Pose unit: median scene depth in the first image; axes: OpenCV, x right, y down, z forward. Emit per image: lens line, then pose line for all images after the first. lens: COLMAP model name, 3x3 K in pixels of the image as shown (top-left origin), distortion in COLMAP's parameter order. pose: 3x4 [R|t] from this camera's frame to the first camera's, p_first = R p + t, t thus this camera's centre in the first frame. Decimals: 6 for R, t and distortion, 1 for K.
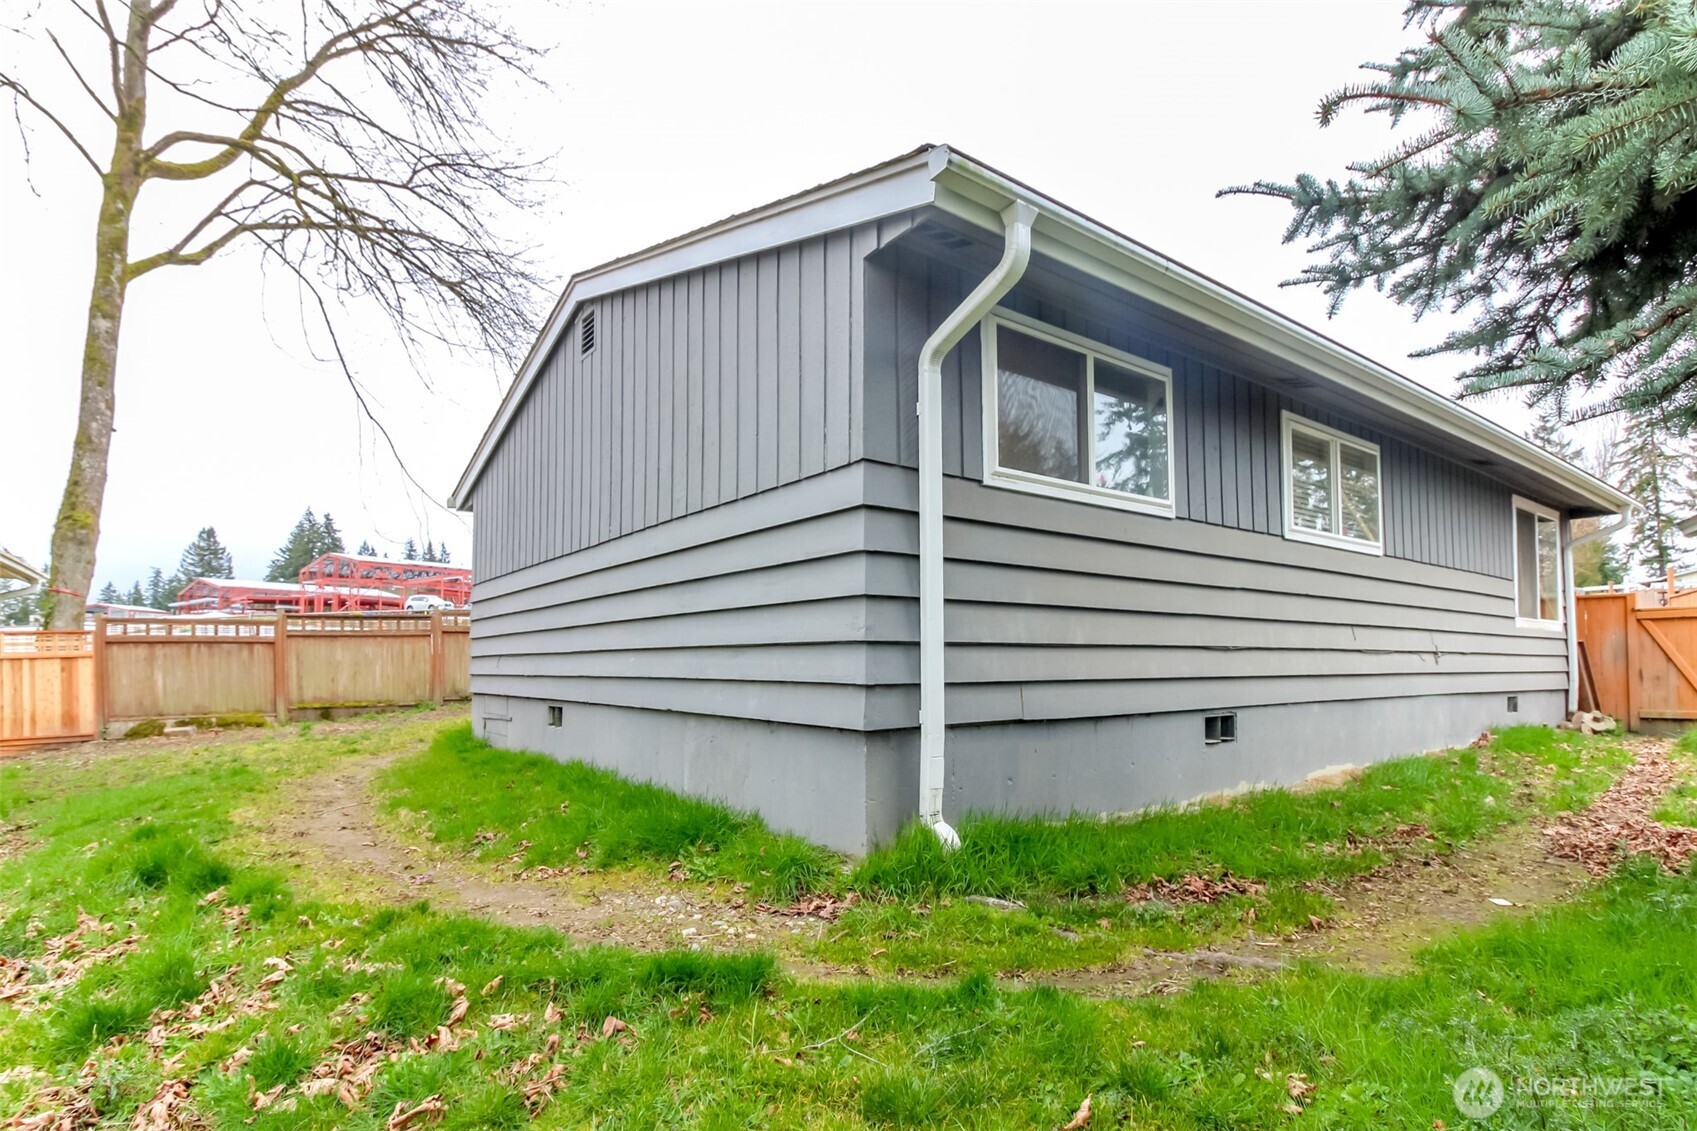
lens RADIAL K [[811.7, 0, 849.5], [0, 811.7, 590.6], [0, 0, 1]] dist [0.012217, 0.000332]
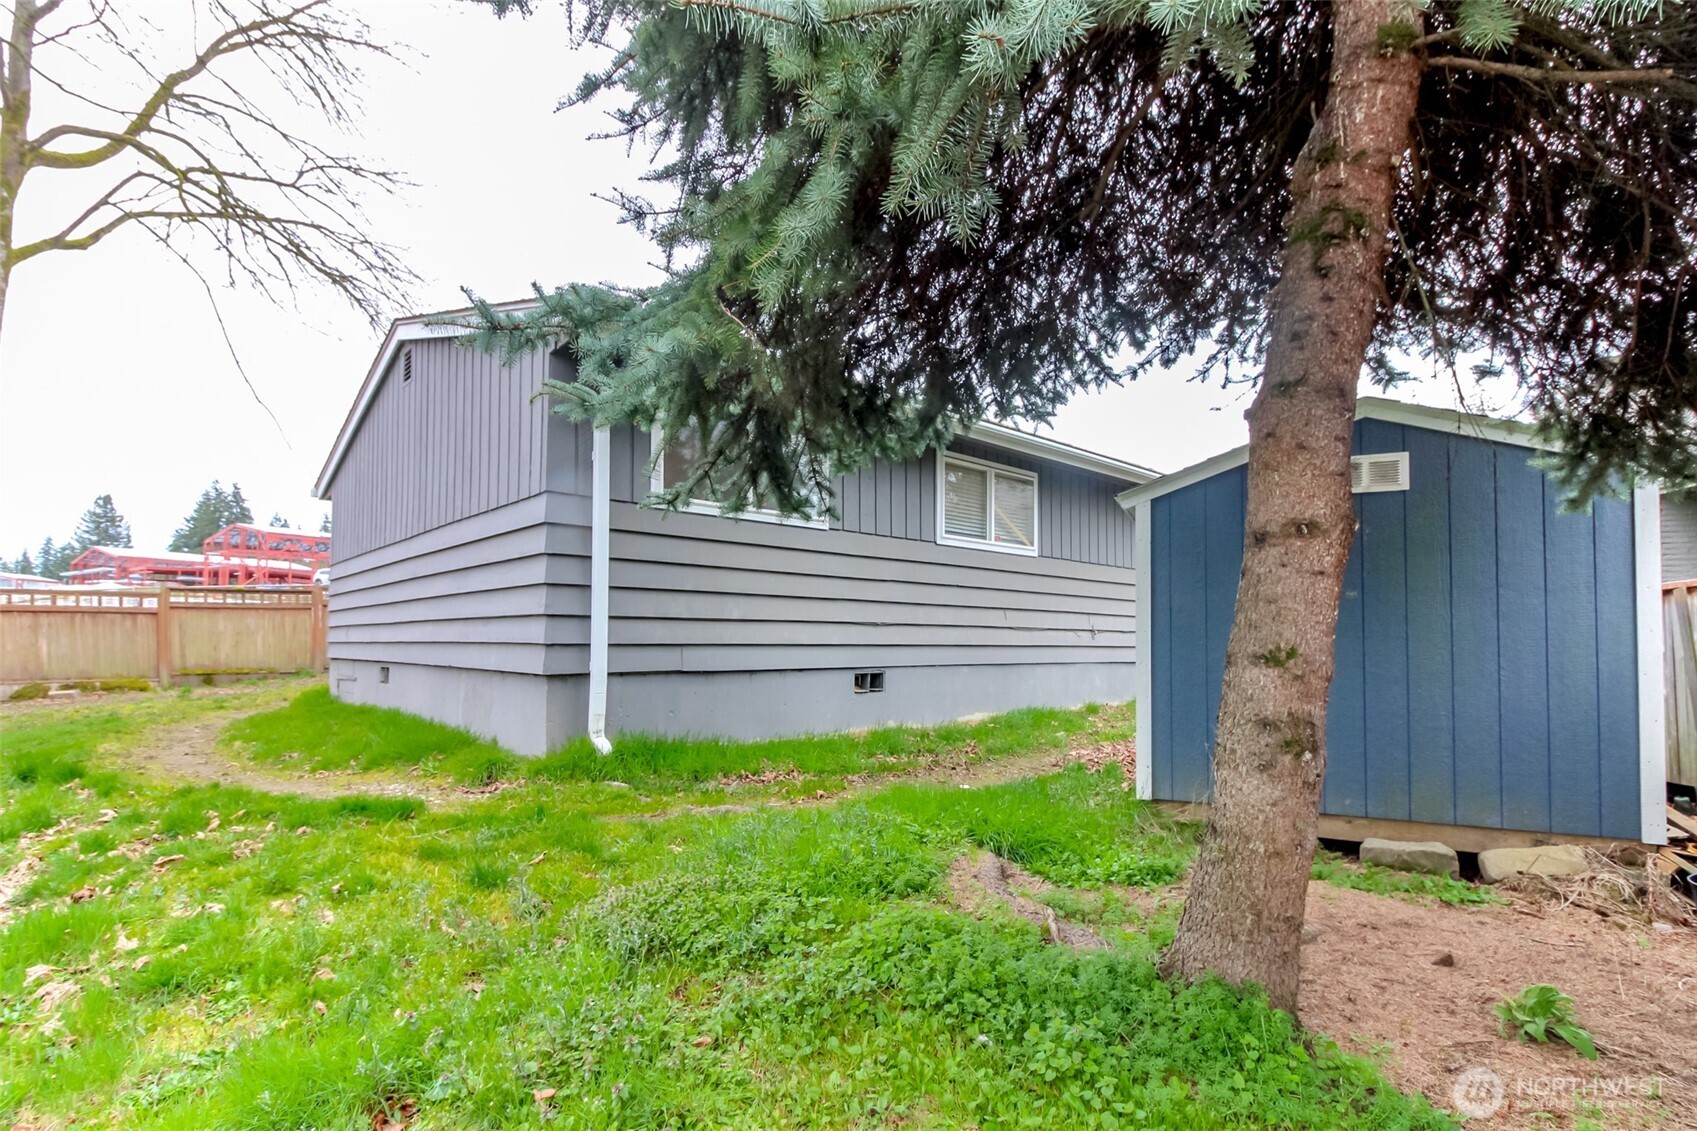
lens RADIAL K [[799.1, 0, 847.4], [0, 799.1, 586.5], [0, 0, 1]] dist [0.007859, -0.001318]
pose [[0.996662, 0.014406, 0.080357, 0.117692], [-0.015983, 0.999691, 0.019019, -0.006520], [-0.080058, -0.020240, 0.996585, -0.129349]]
